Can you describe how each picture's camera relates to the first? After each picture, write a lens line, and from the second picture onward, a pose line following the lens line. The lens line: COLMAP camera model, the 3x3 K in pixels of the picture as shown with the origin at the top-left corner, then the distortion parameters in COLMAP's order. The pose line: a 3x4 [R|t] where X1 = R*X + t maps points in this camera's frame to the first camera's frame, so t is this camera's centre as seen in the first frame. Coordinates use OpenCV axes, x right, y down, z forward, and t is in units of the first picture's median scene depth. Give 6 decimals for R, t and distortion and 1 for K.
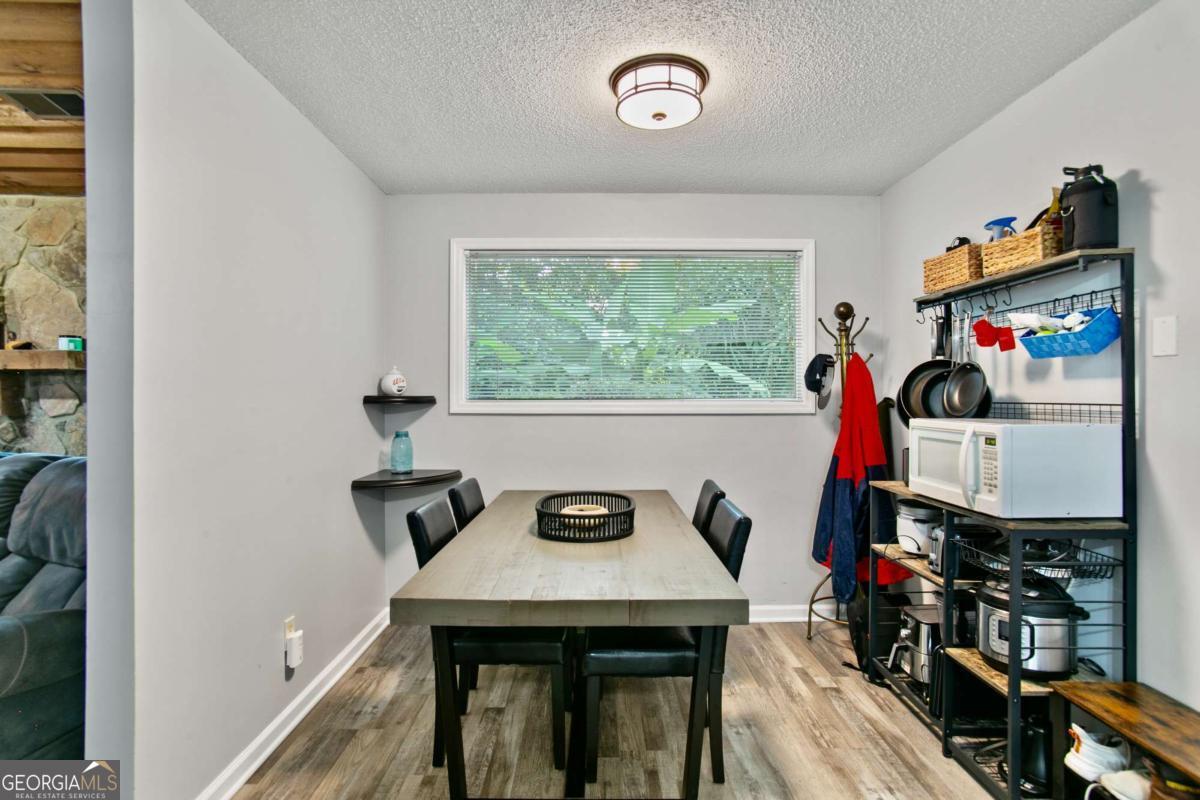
lens RADIAL K [[582.6, 0, 600.0], [0, 582.6, 400.0], [0, 0, 1]] dist [-0.058737, 0.032225]
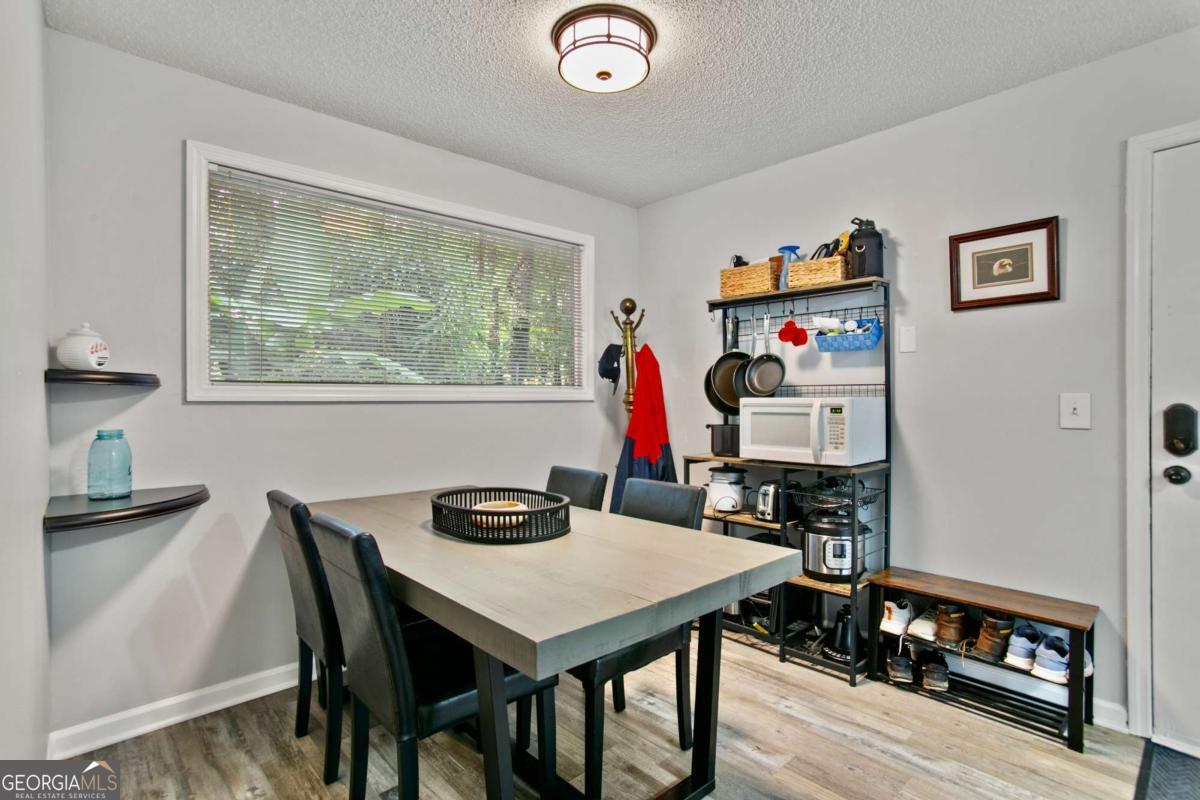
lens RADIAL K [[586.4, 0, 600.4], [0, 586.4, 404.7], [0, 0, 1]] dist [-0.061001, 0.035876]
pose [[0.744395, -0.007773, 0.667694, -0.539543], [0.006008, 0.999970, 0.004942, 0.041236], [-0.667712, 0.000333, 0.744419, 0.301146]]
